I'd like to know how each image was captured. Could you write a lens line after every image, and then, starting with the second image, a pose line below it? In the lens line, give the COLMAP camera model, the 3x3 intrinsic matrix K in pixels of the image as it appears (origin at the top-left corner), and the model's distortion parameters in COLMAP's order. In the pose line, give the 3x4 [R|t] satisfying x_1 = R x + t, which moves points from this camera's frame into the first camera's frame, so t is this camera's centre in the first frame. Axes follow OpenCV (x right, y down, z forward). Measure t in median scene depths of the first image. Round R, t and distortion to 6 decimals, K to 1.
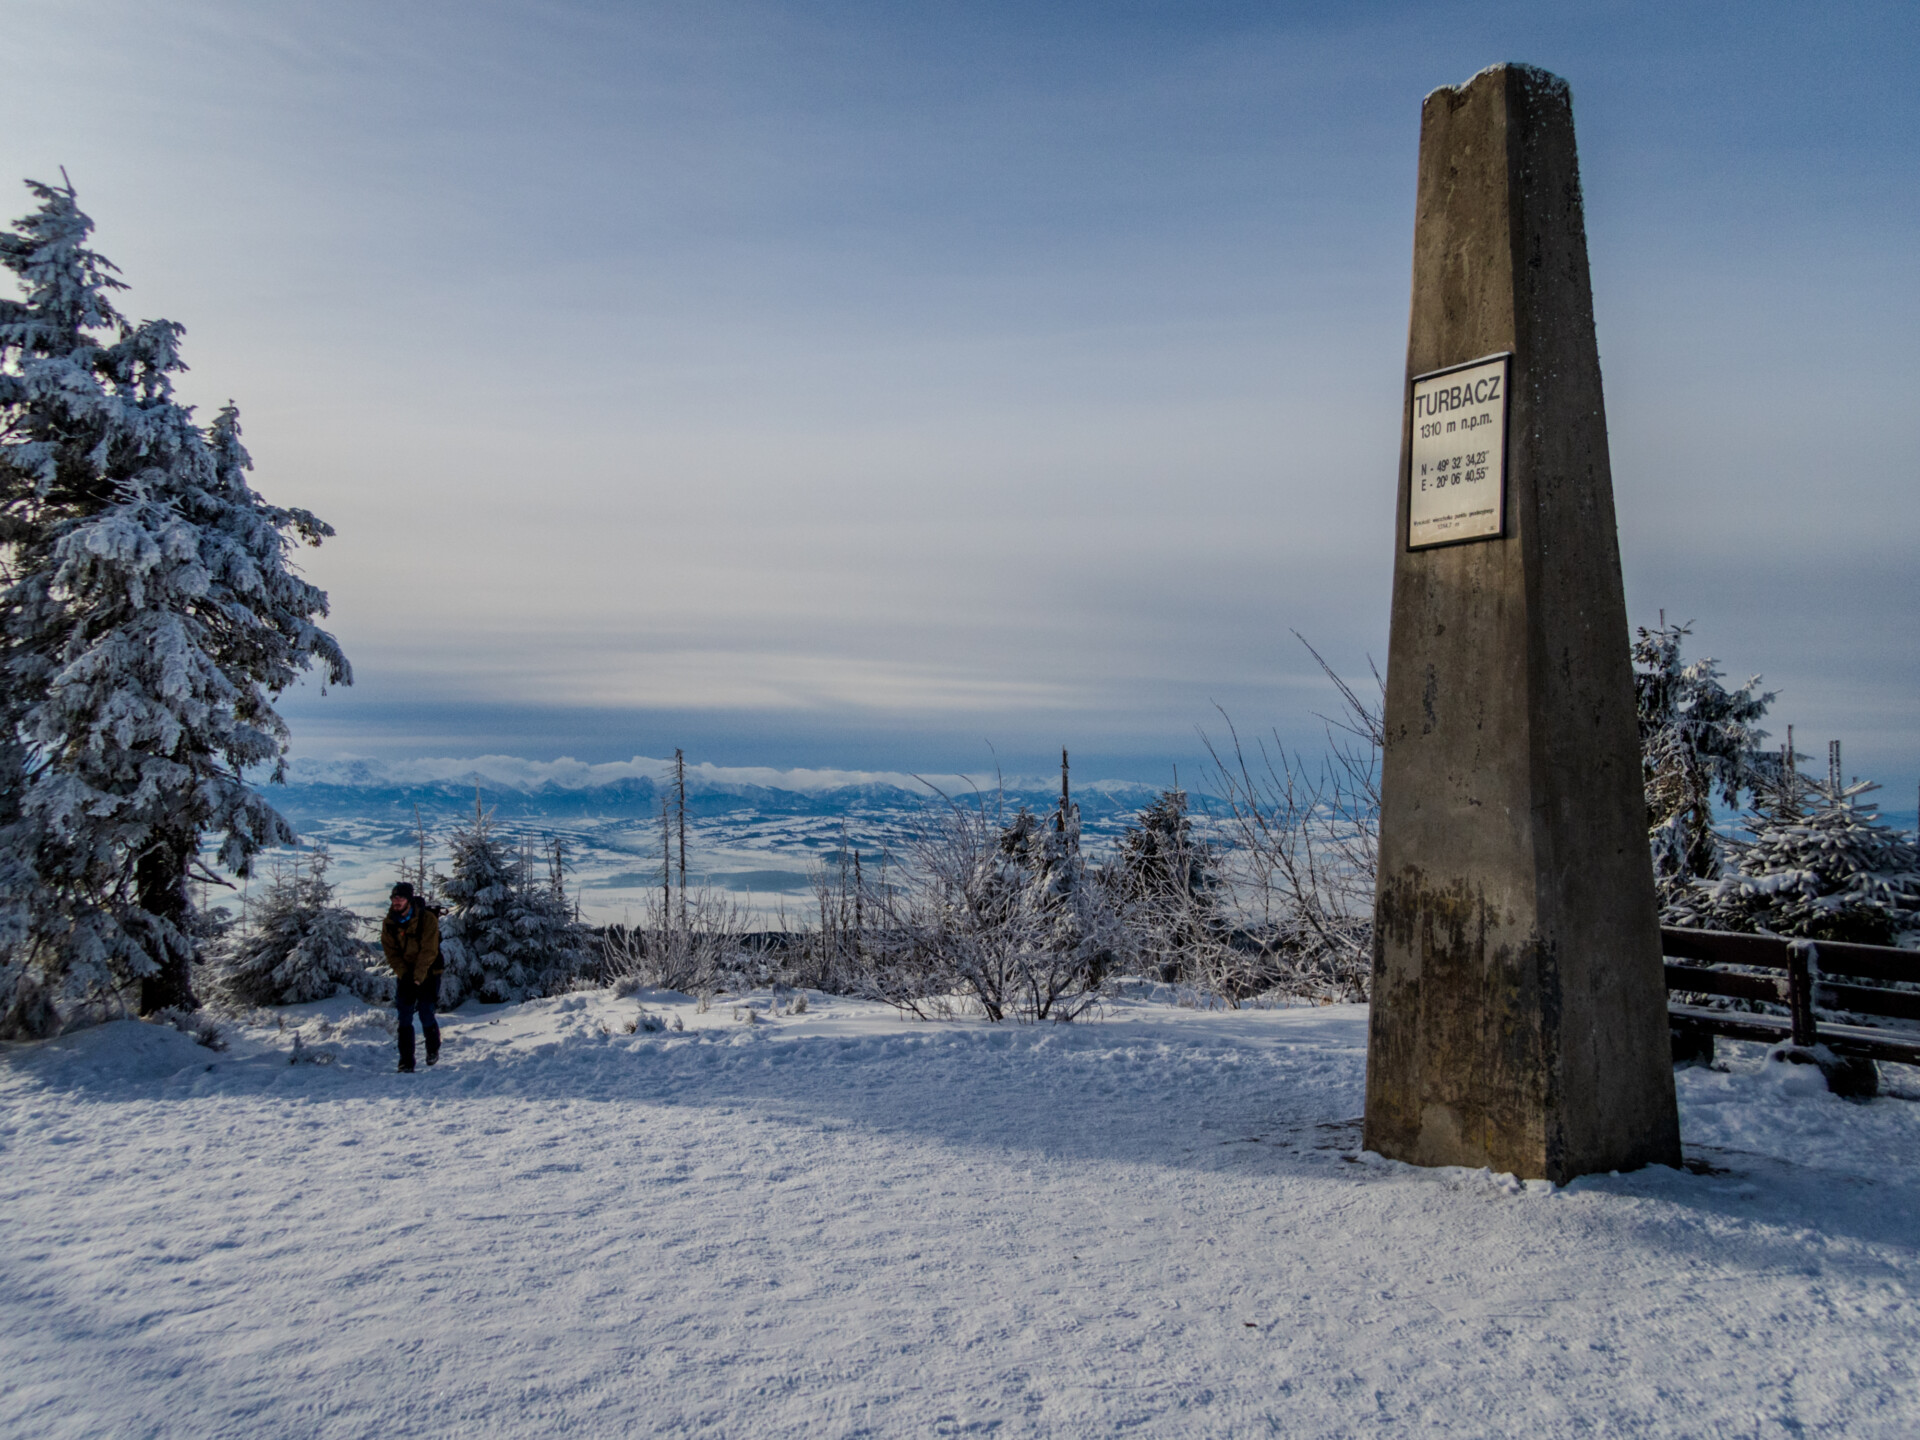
lens RADIAL K [[1416.6, 0, 943.2], [0, 1416.6, 730.3], [0, 0, 1]] dist [-0.010762, -0.003262]
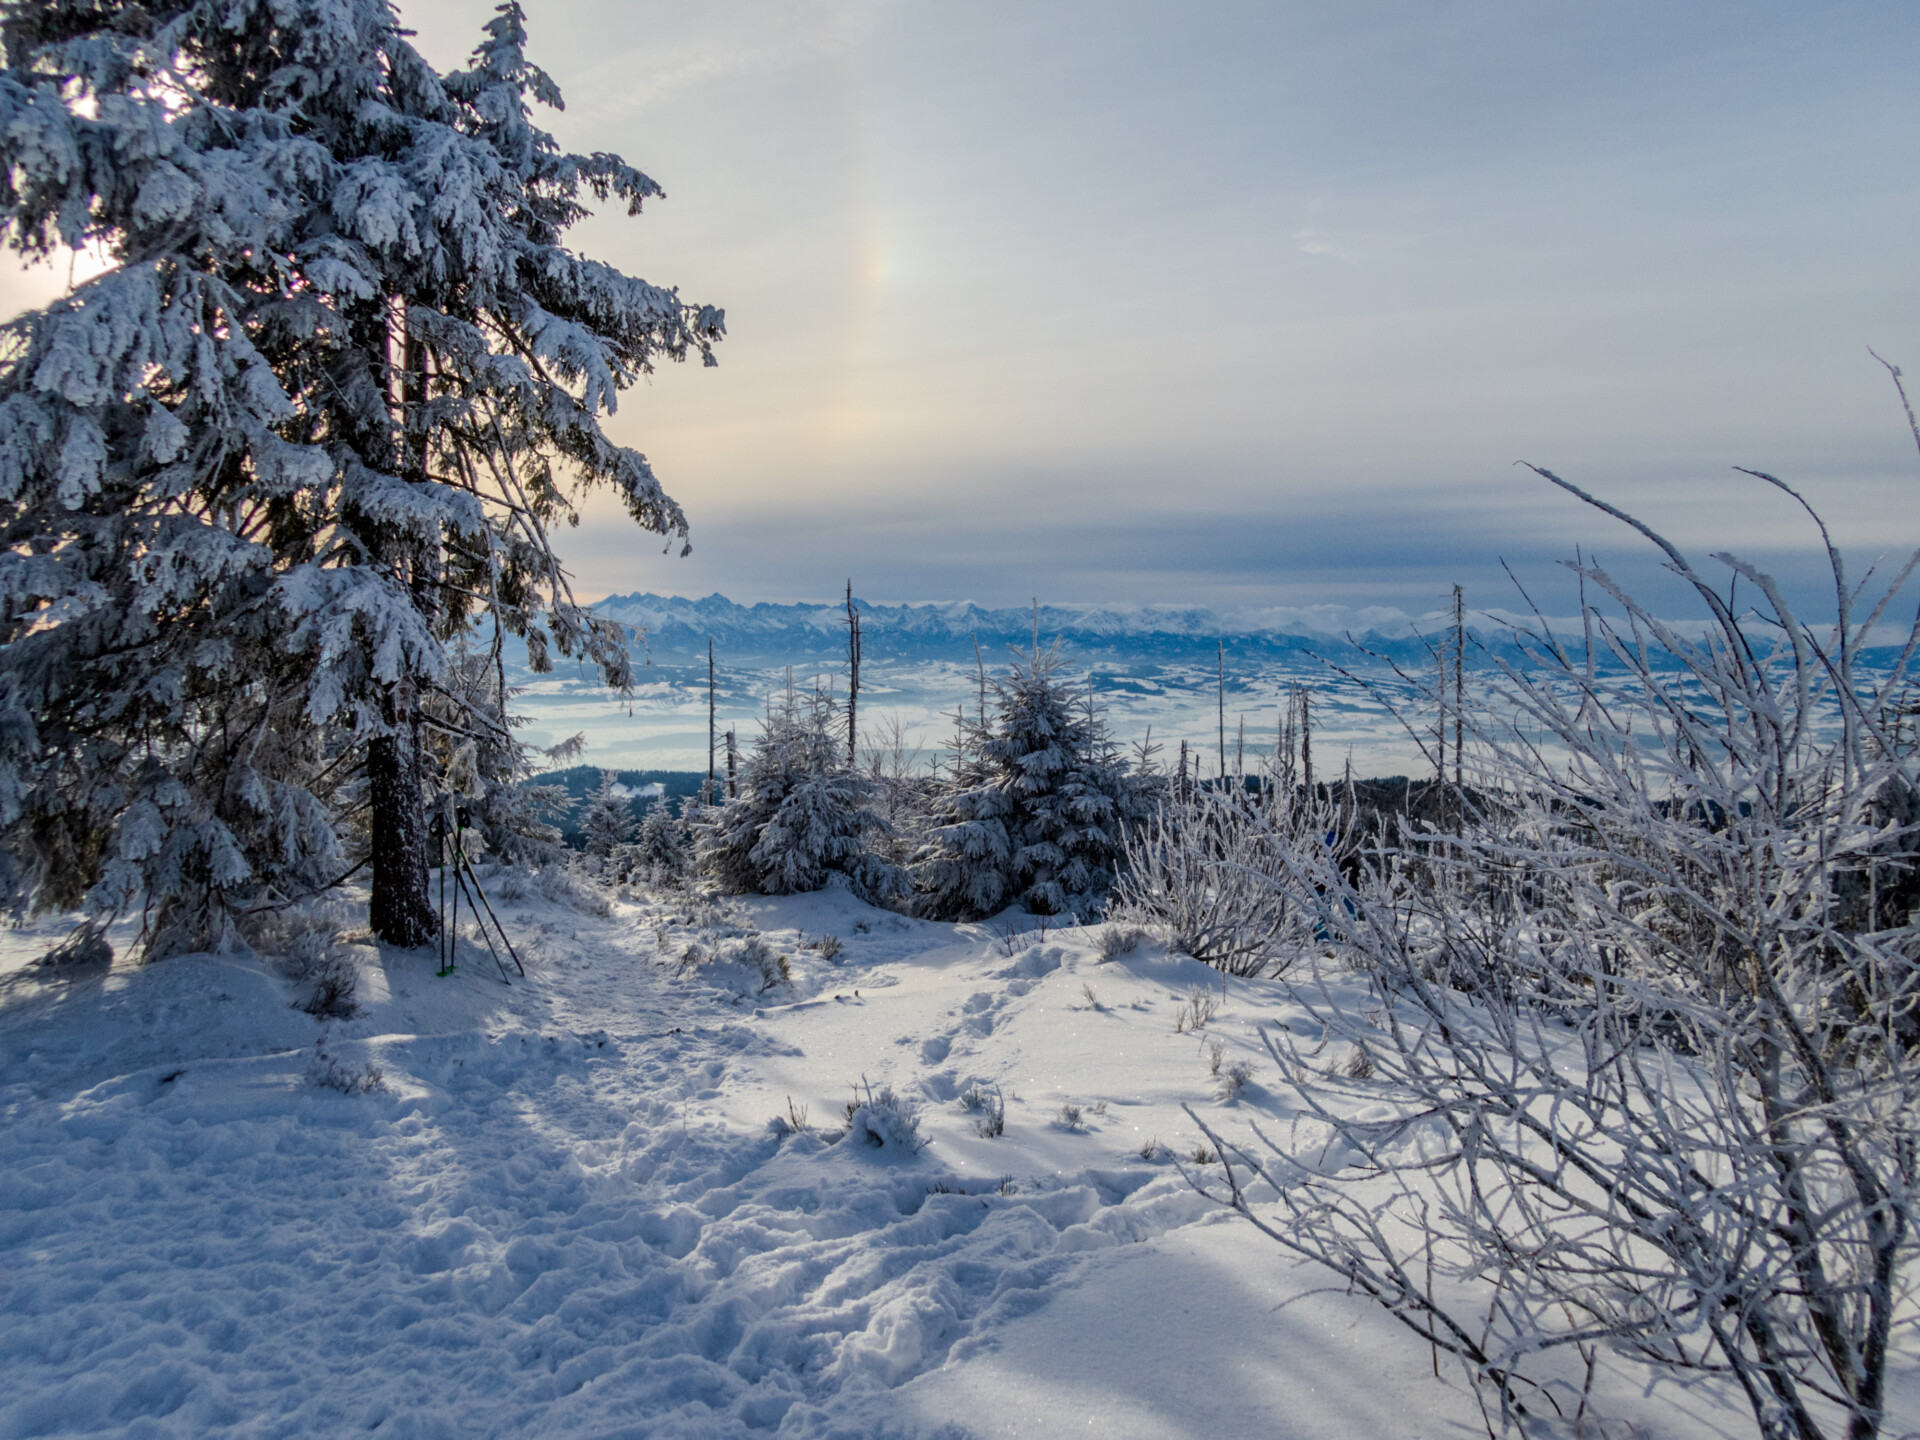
lens RADIAL K [[1416.6, 0, 956.7], [0, 1416.6, 730.5], [0, 0, 1]] dist [-0.010762, -0.003262]
pose [[0.849383, 0.041773, -0.526122, 0.016021], [0.014270, 0.994681, 0.102013, 0.027963], [0.527585, -0.094156, 0.844268, 0.384093]]
